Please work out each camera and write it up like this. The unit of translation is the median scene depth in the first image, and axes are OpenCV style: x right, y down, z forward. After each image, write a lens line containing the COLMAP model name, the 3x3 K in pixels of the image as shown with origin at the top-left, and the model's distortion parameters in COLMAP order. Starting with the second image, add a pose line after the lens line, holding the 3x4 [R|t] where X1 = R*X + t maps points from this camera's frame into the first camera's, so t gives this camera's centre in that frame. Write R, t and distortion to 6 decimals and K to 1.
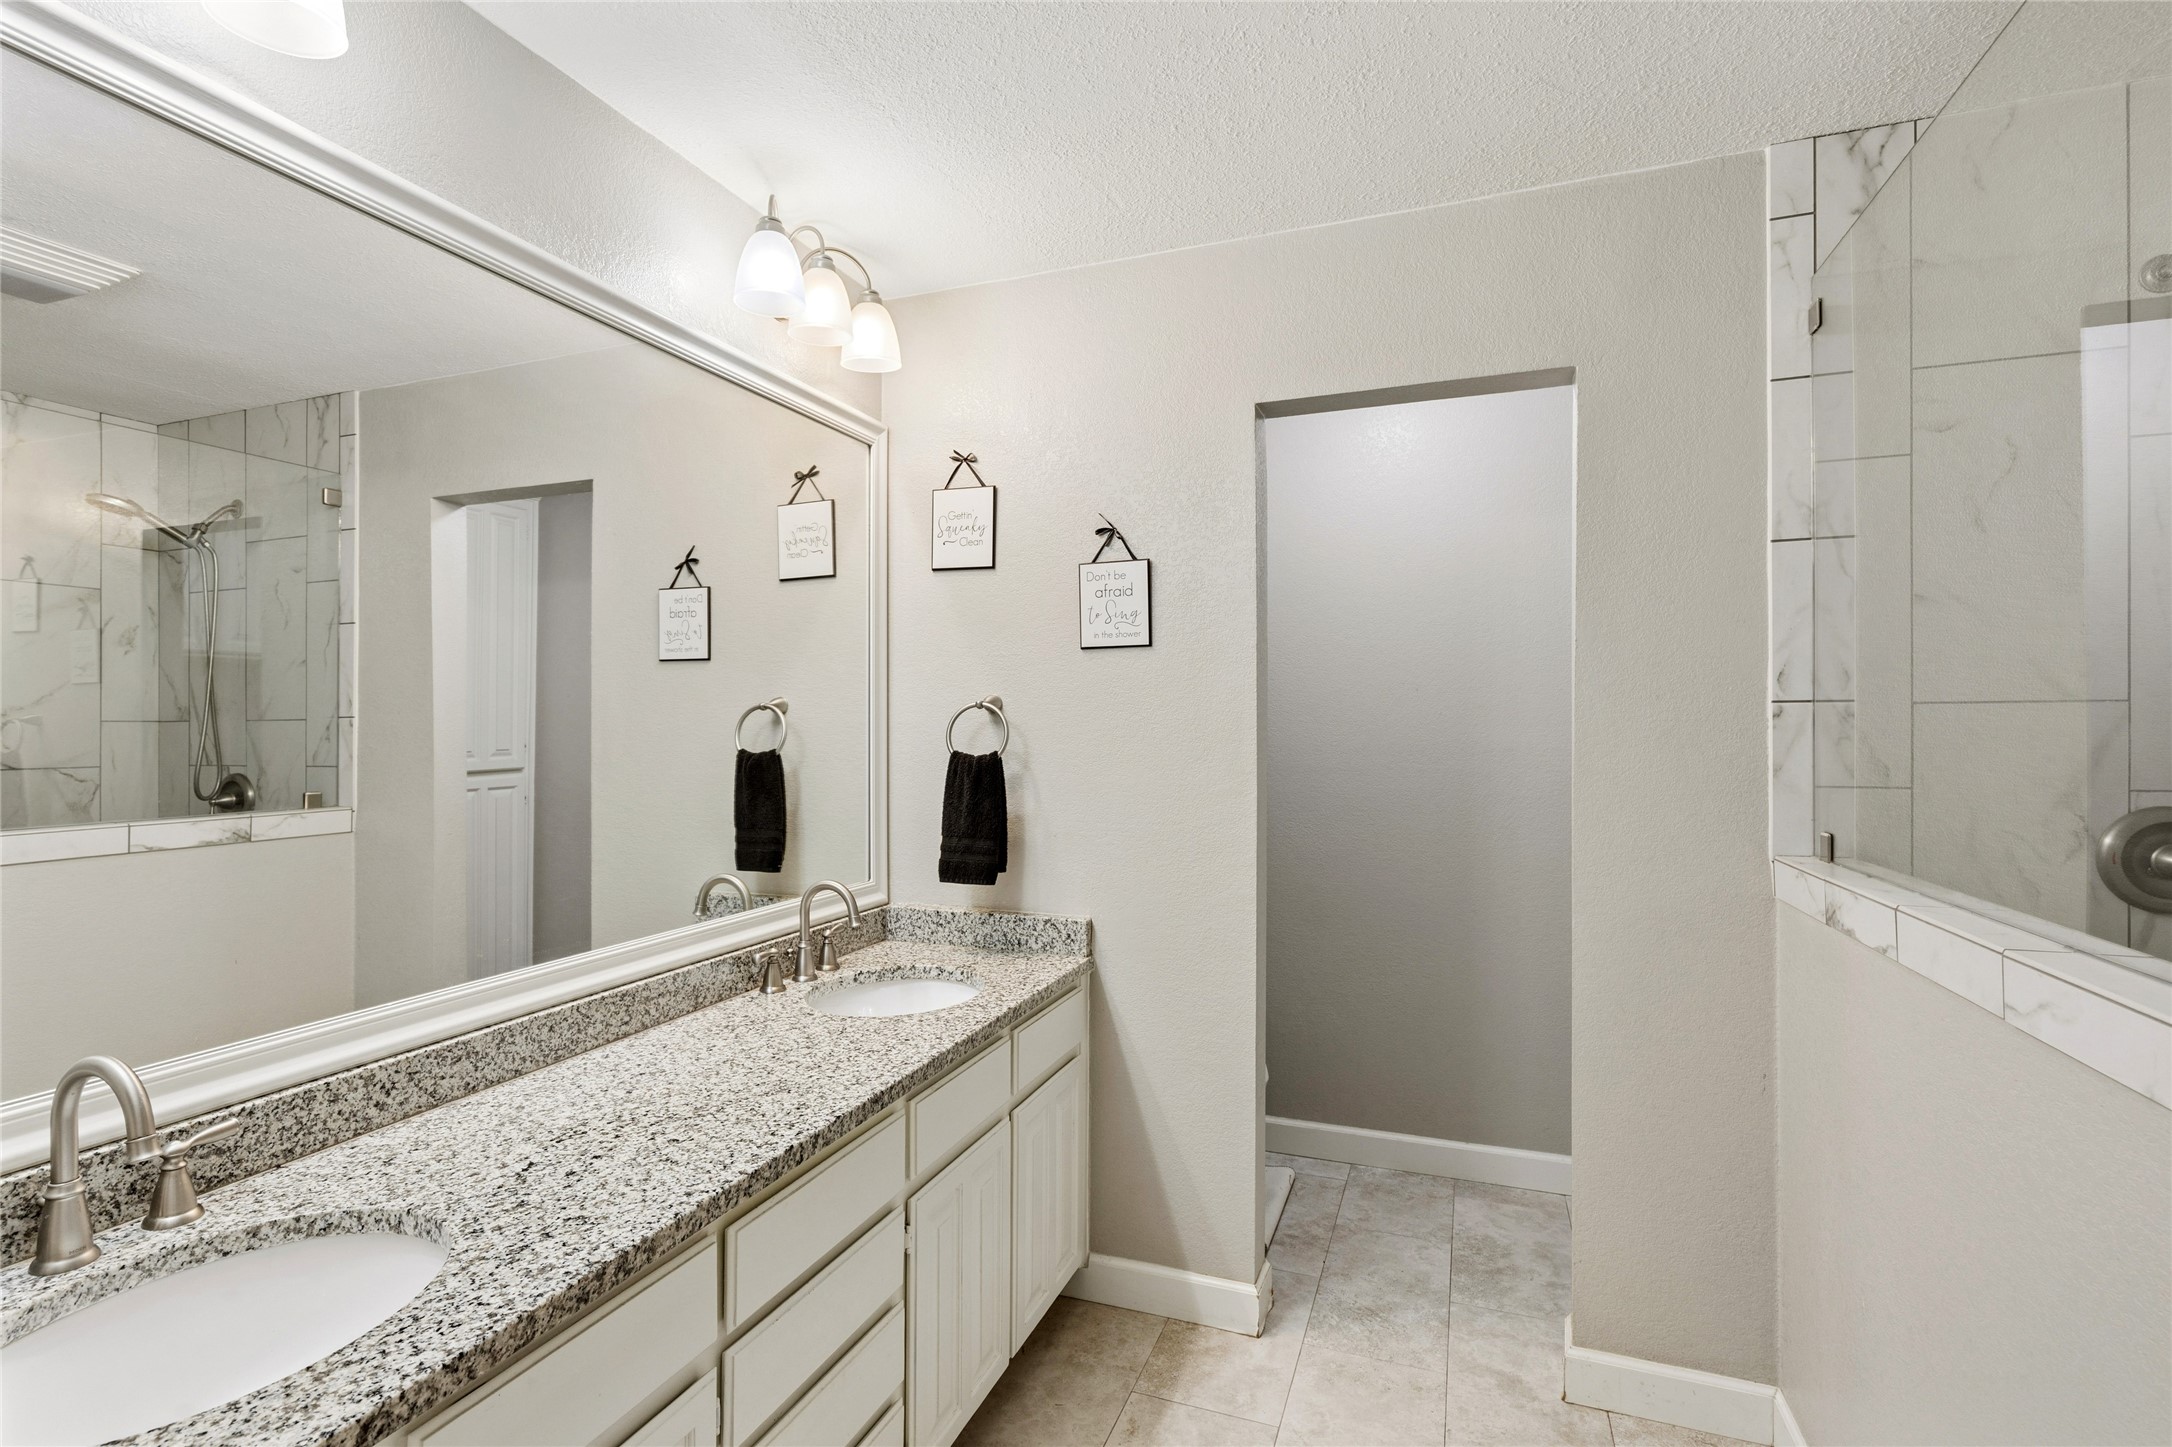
lens RADIAL K [[1044.9, 0, 1082.0], [0, 1044.9, 722.2], [0, 0, 1]] dist [-0.003655, 0.002099]
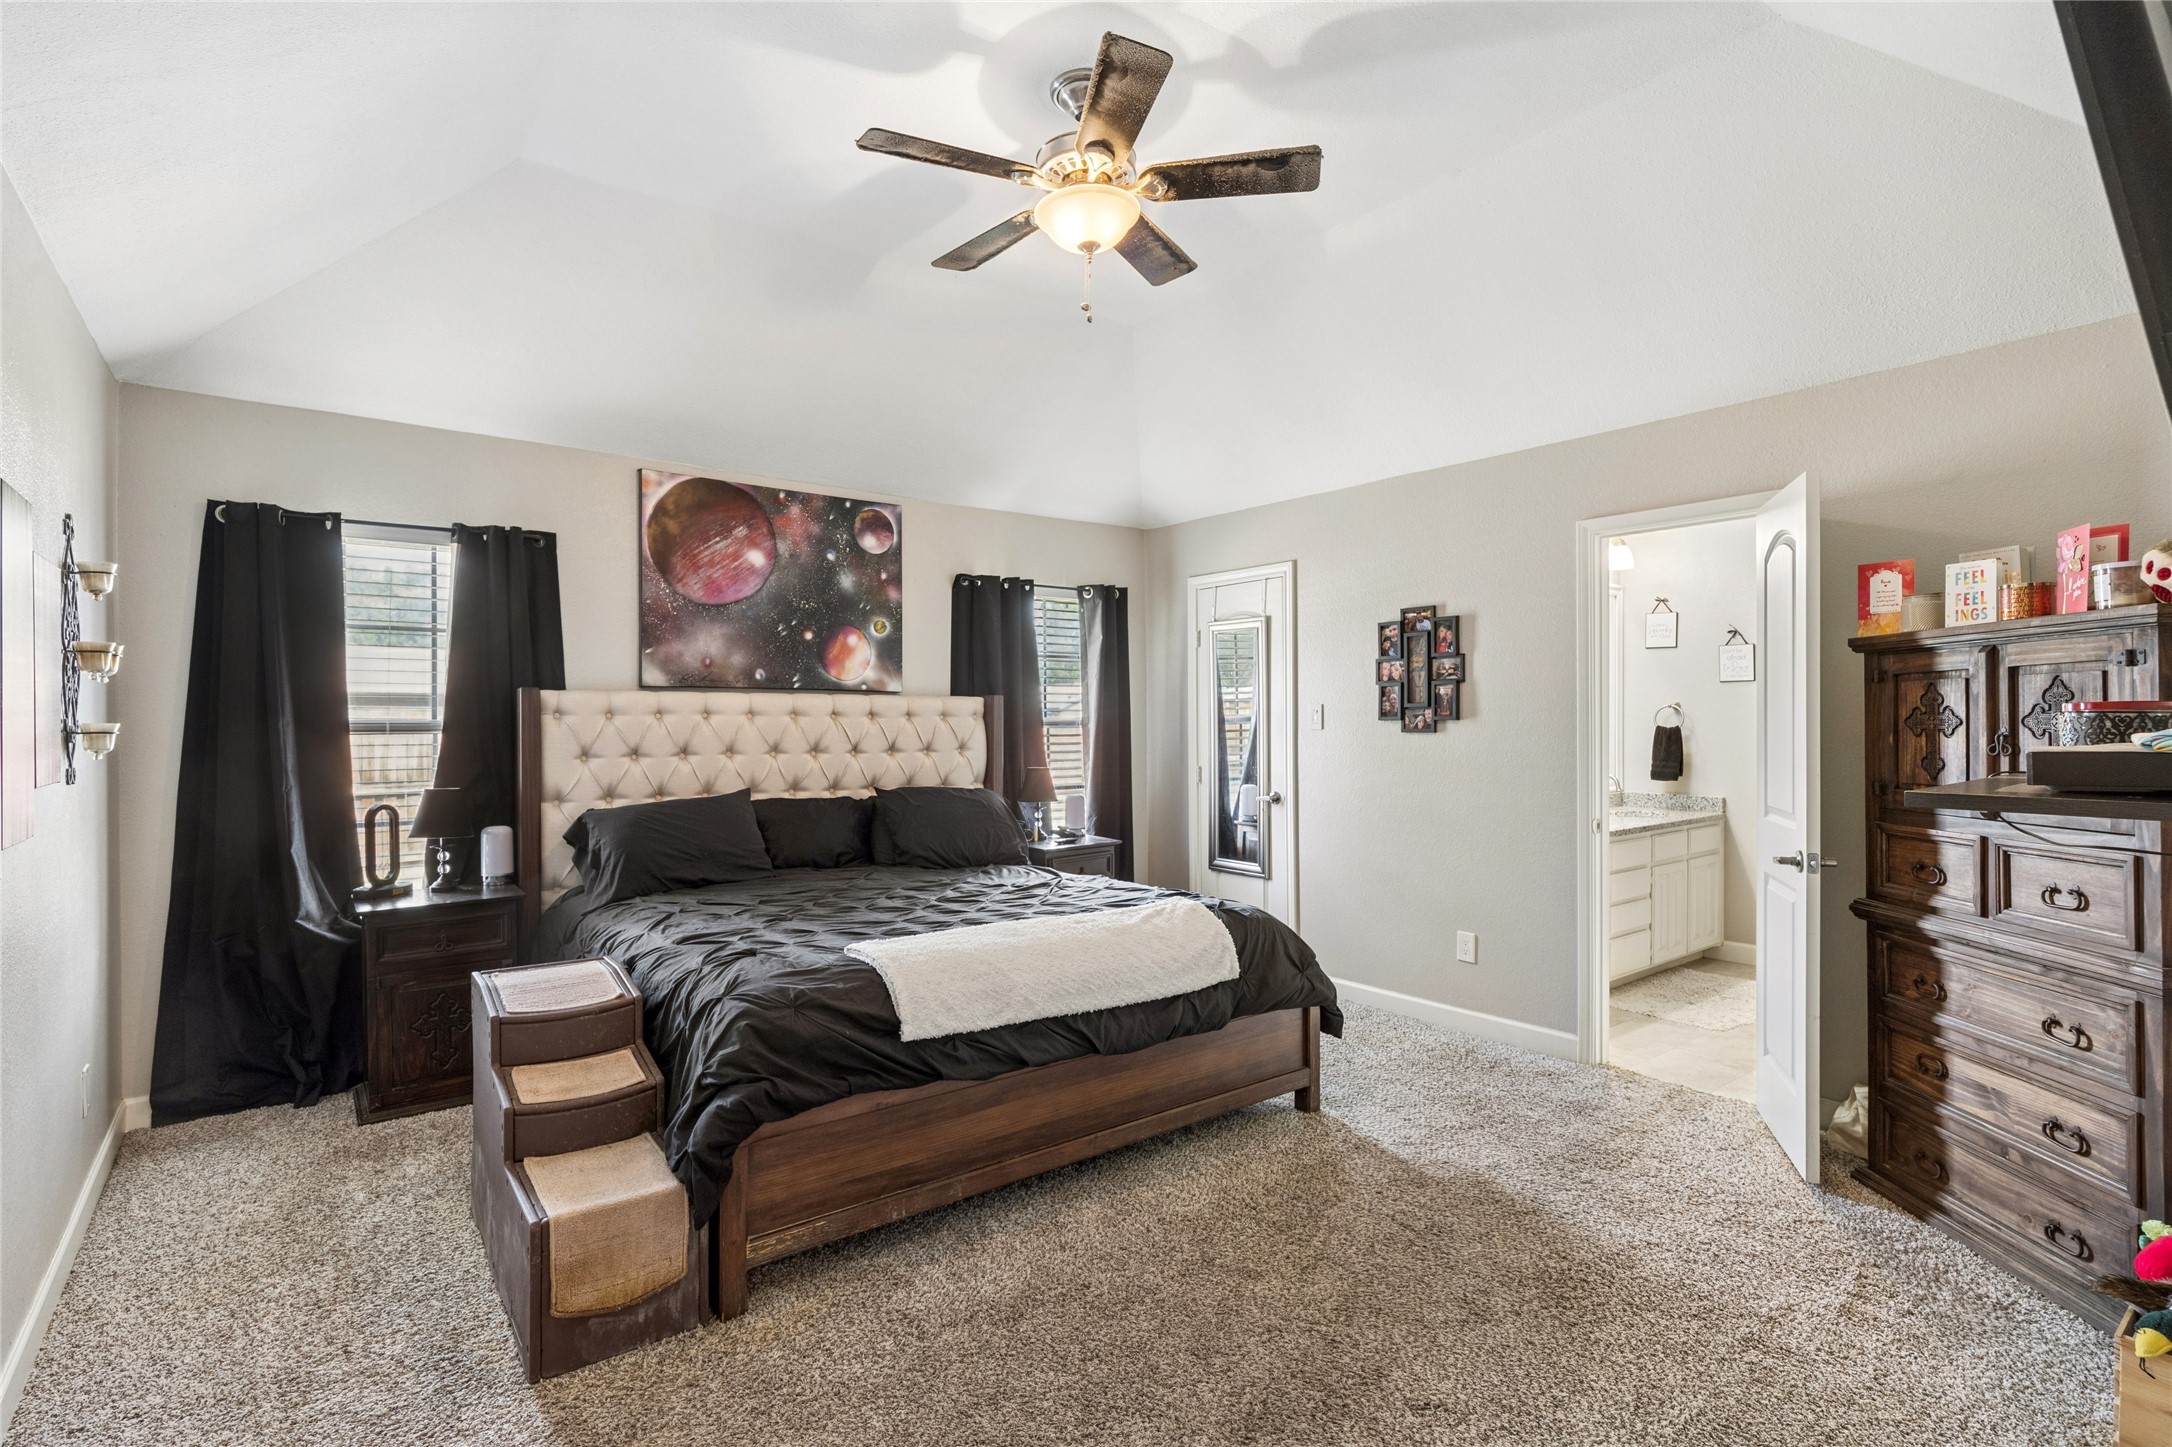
lens RADIAL K [[1044.9, 0, 1071.8], [0, 1044.9, 724.5], [0, 0, 1]] dist [-0.003655, 0.002099]
pose [[0.838225, 0.003596, -0.545313, 0.057156], [0.002542, 0.999942, 0.010502, -0.003495], [0.545319, -0.010190, 0.838167, -1.748365]]
